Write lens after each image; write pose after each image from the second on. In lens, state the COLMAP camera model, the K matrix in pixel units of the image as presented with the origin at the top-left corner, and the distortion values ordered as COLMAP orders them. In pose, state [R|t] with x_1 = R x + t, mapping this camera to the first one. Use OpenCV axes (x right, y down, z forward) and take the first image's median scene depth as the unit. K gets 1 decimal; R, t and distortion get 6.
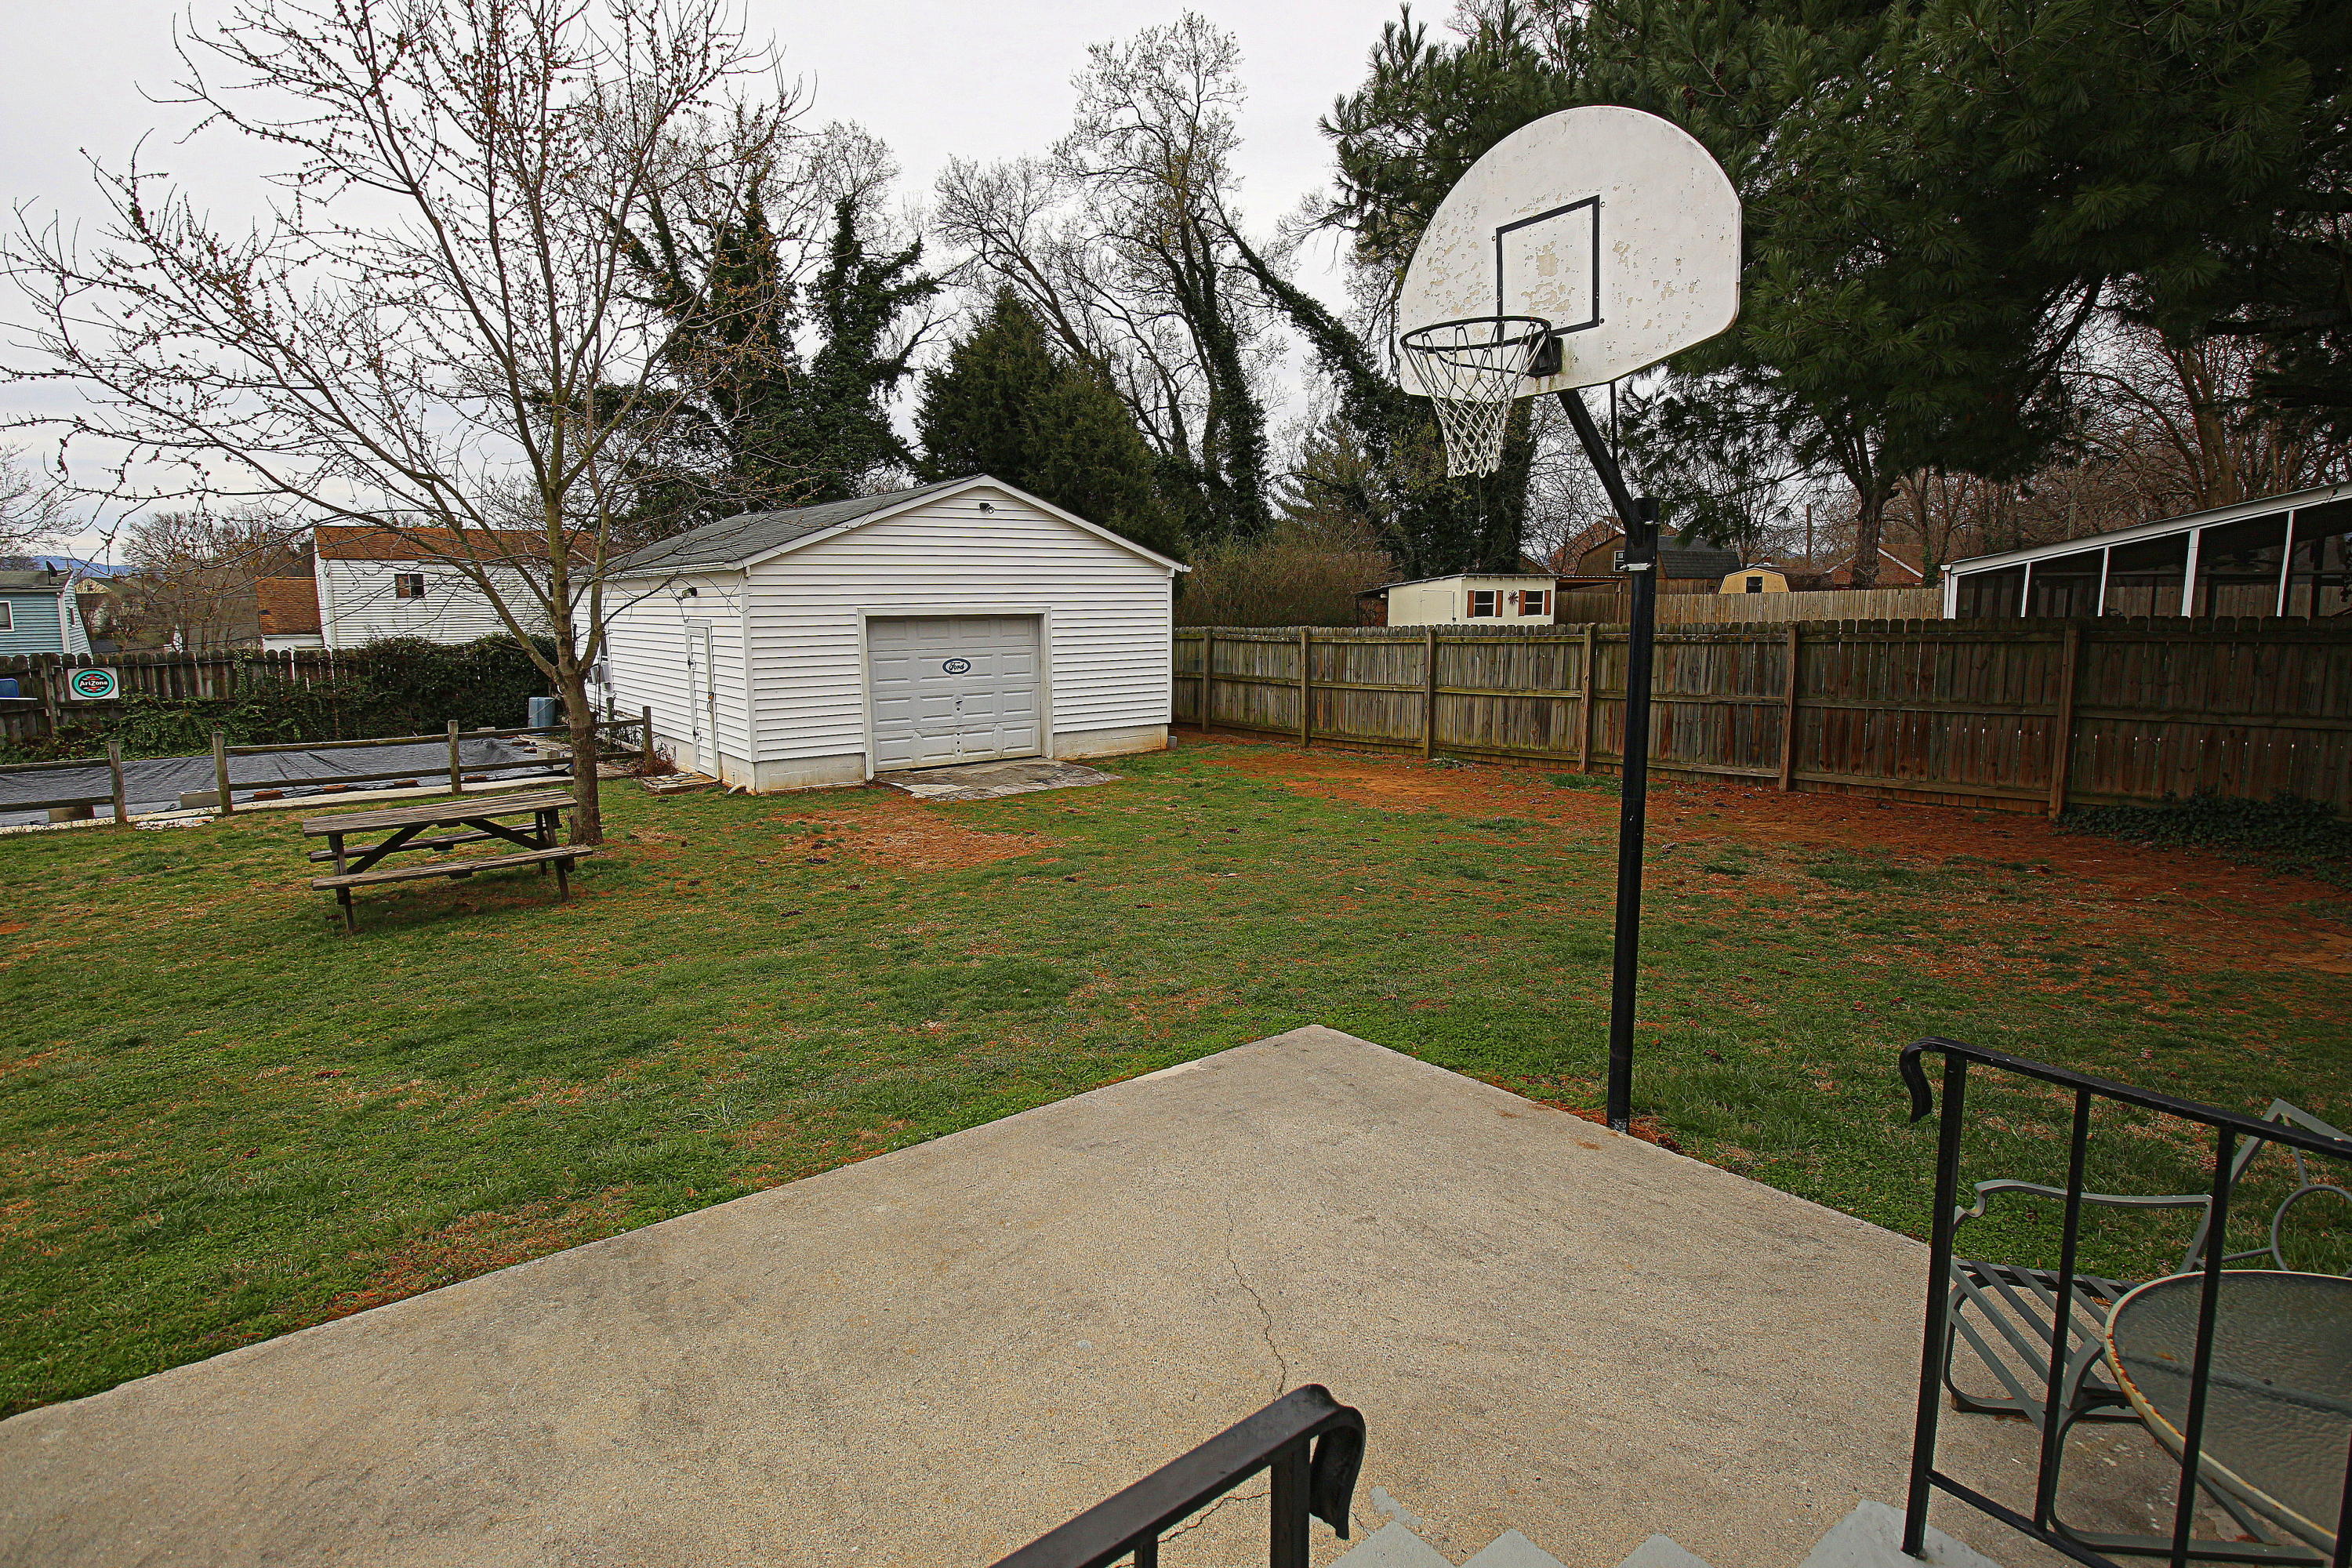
lens RADIAL K [[1179.7, 0, 1177.5], [0, 1179.7, 759.0], [0, 0, 1]] dist [0.004621, -0.015231]
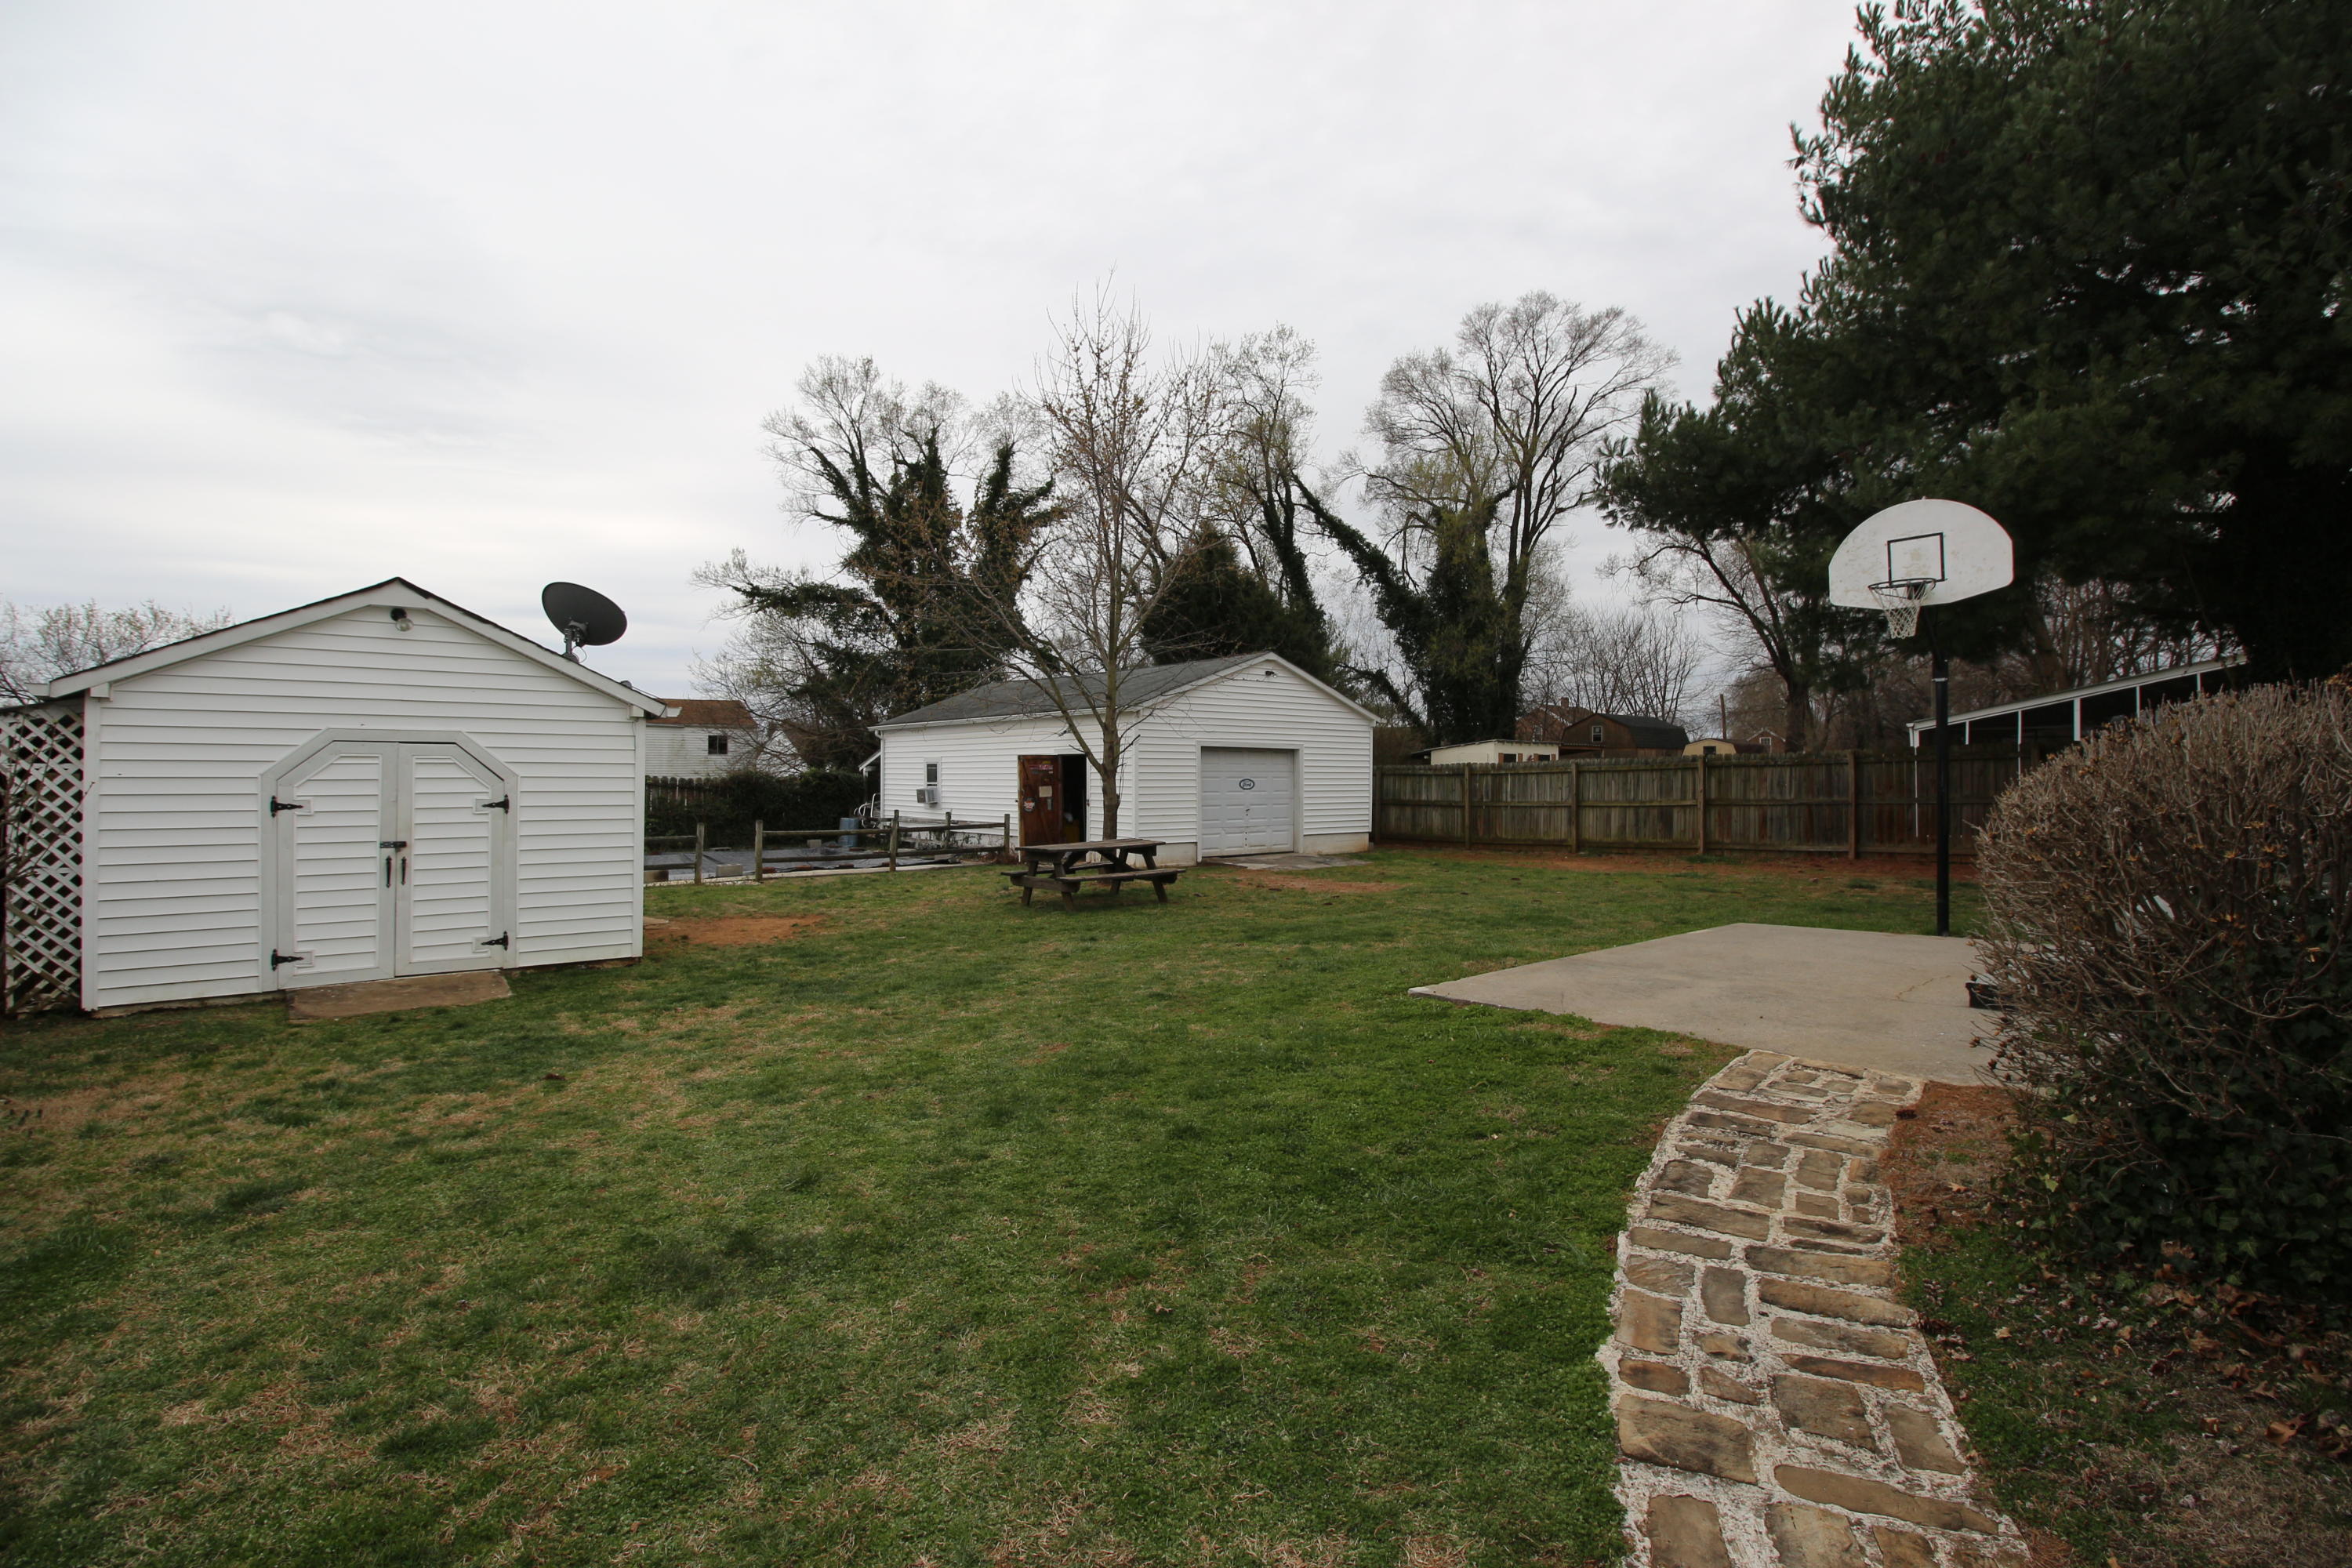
lens RADIAL K [[1071.2, 0, 1180.8], [0, 1071.2, 775.5], [0, 0, 1]] dist [-0.001747, -0.012053]
pose [[0.998311, 0.009044, 0.057392, -0.291261], [-0.001181, 0.990766, -0.135579, 0.072185], [-0.058088, 0.135282, 0.989103, -0.223758]]
